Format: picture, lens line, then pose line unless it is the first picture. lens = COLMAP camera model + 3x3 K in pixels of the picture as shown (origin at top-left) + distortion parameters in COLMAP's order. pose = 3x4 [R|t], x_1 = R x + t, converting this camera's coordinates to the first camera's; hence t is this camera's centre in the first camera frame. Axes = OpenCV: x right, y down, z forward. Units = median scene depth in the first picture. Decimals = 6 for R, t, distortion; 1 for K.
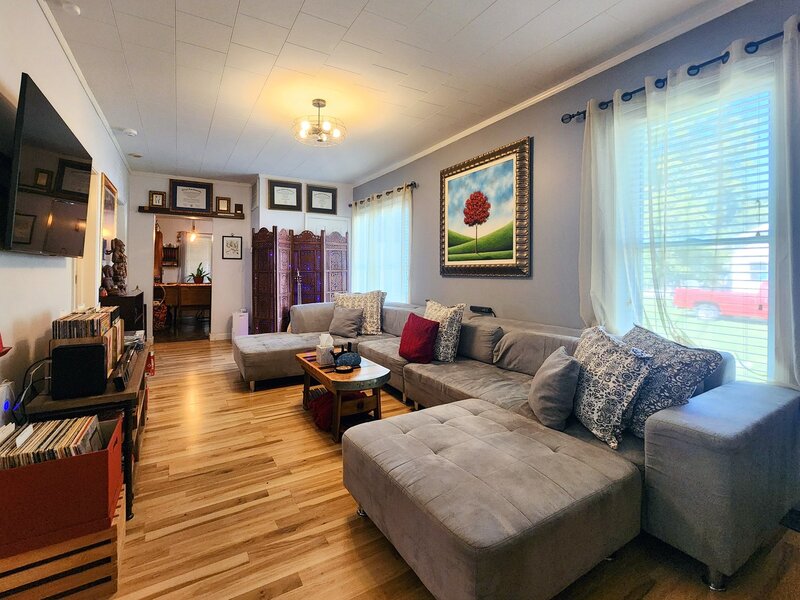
lens RADIAL K [[360.7, 0, 384.5], [0, 360.7, 271.2], [0, 0, 1]] dist [-0.001440, -0.000193]
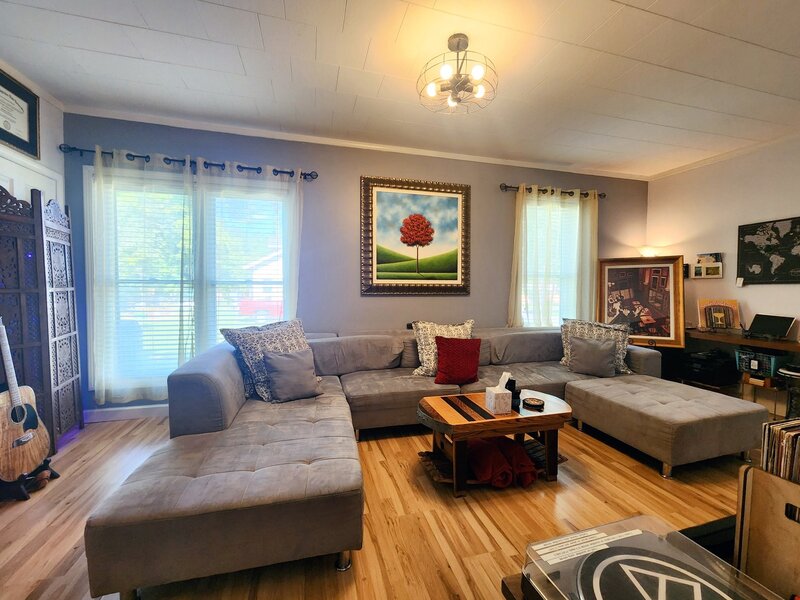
lens RADIAL K [[335.3, 0, 400.5], [0, 335.3, 299.6], [0, 0, 1]] dist [-0.002435, 0.001354]
pose [[0.241348, -0.029218, 0.969999, -0.703270], [-0.001120, 0.999538, 0.030386, -0.001727], [-0.970438, -0.008420, 0.241203, 0.804623]]
